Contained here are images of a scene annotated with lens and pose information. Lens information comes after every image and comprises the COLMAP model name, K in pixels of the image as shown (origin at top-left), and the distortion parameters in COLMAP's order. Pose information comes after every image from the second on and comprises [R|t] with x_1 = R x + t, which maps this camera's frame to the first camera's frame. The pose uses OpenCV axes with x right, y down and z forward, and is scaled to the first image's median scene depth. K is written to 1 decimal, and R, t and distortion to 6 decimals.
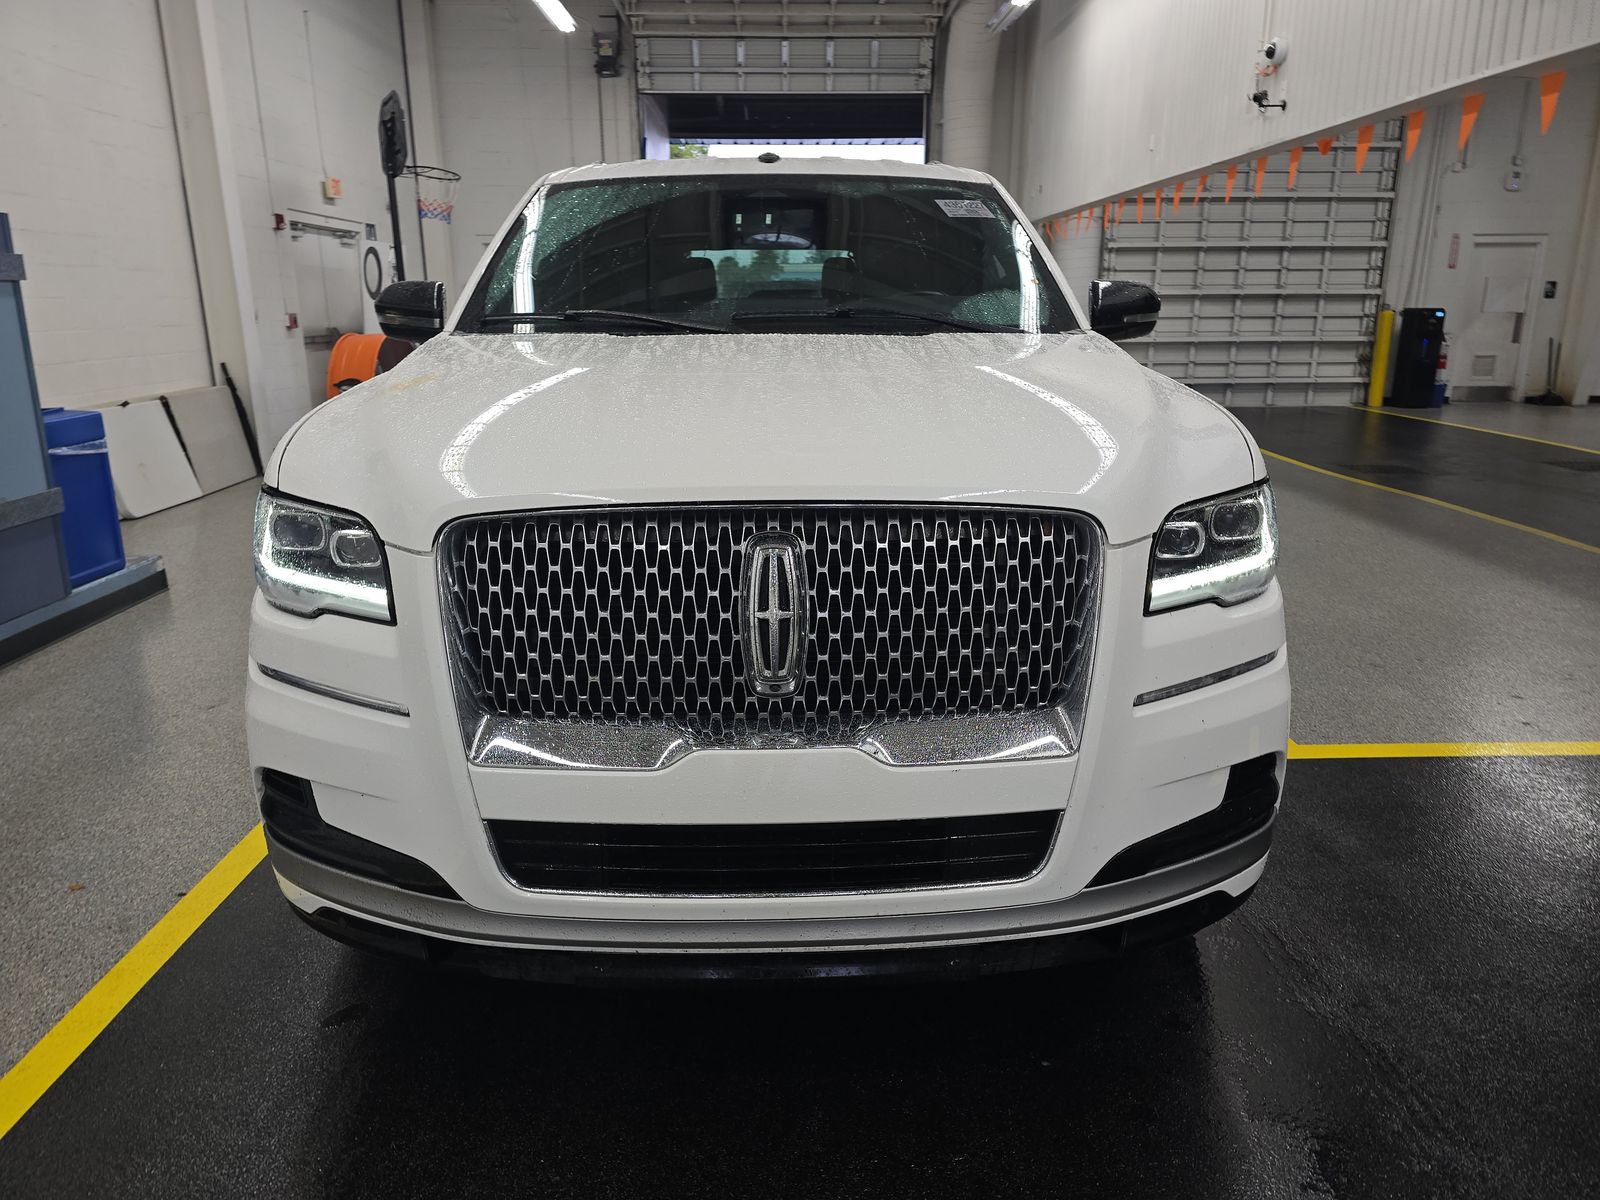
lens RADIAL K [[1083.0, 0, 808.5], [0, 1083.0, 627.7], [0, 0, 1]] dist [0.002544, 0.001310]
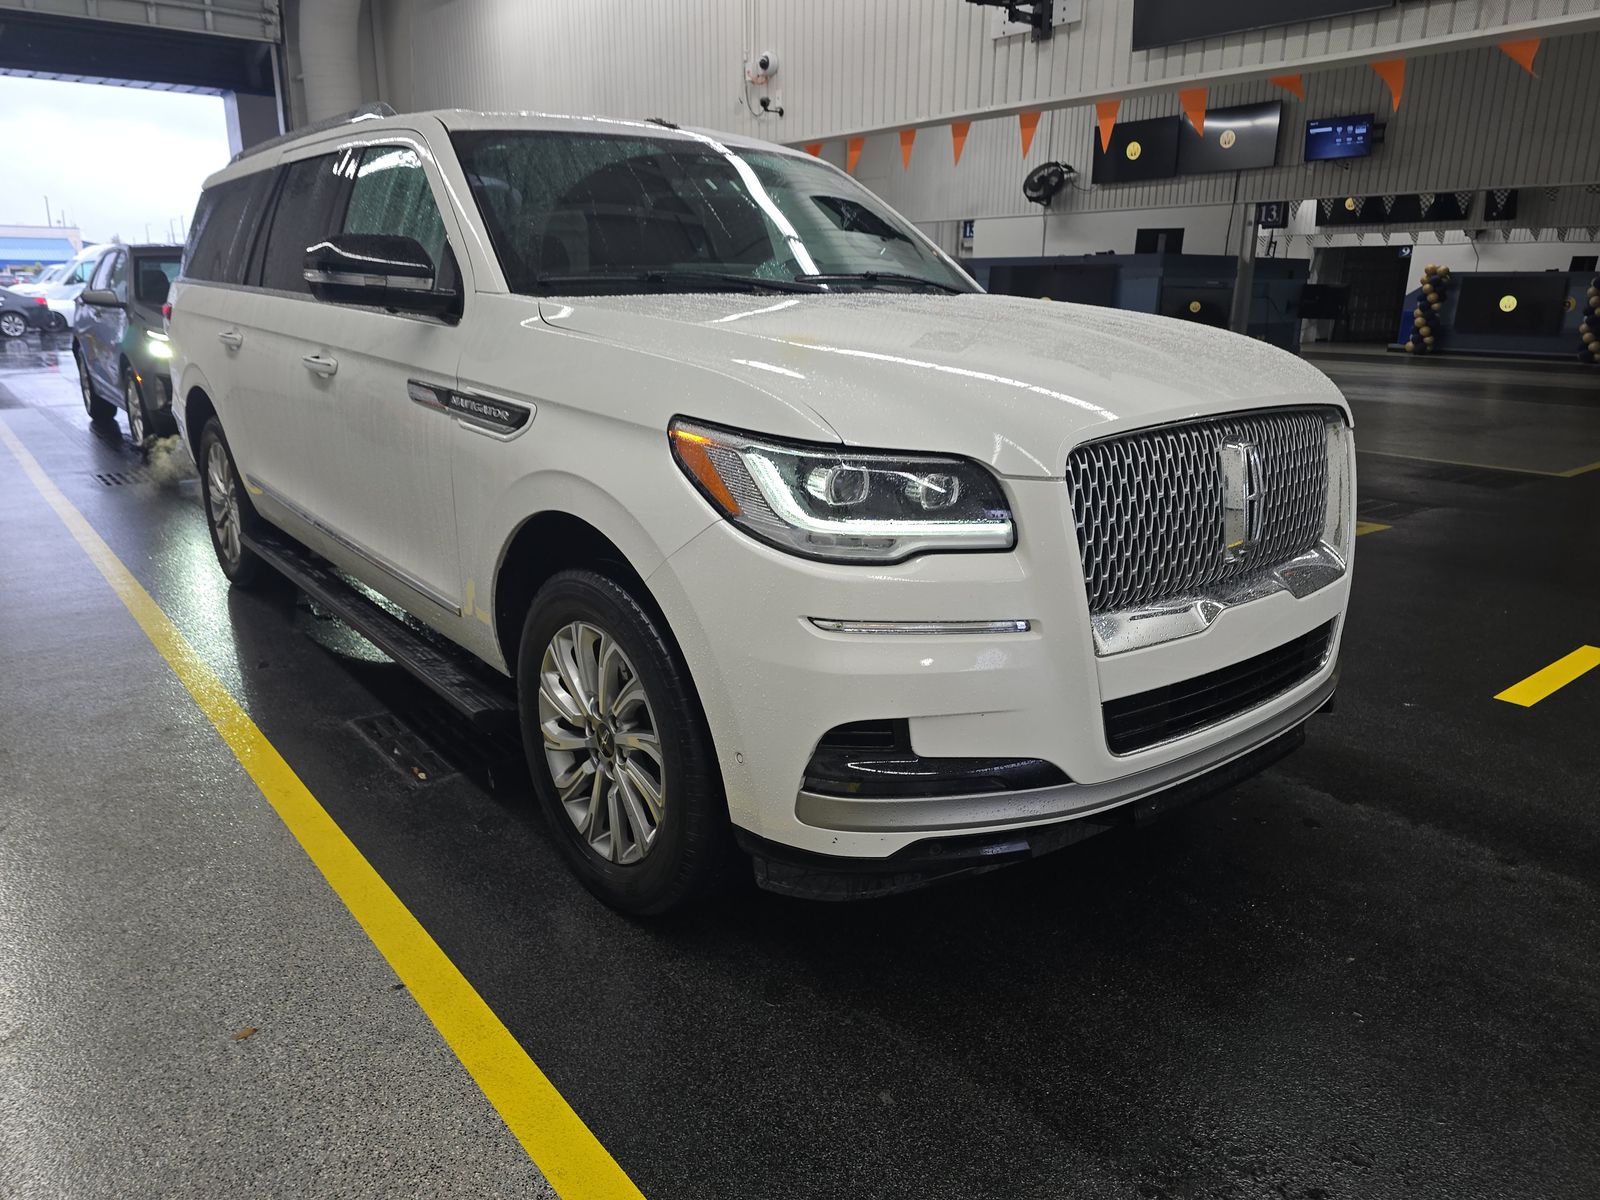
lens RADIAL K [[1058.3, 0, 800.0], [0, 1058.3, 600.0], [0, 0, 1]] dist [0.044244, -0.002806]
pose [[0.796030, -0.166988, 0.581765, -0.953300], [0.167508, 0.984425, 0.053366, -0.038348], [-0.581616, 0.054969, 0.811604, 0.196445]]
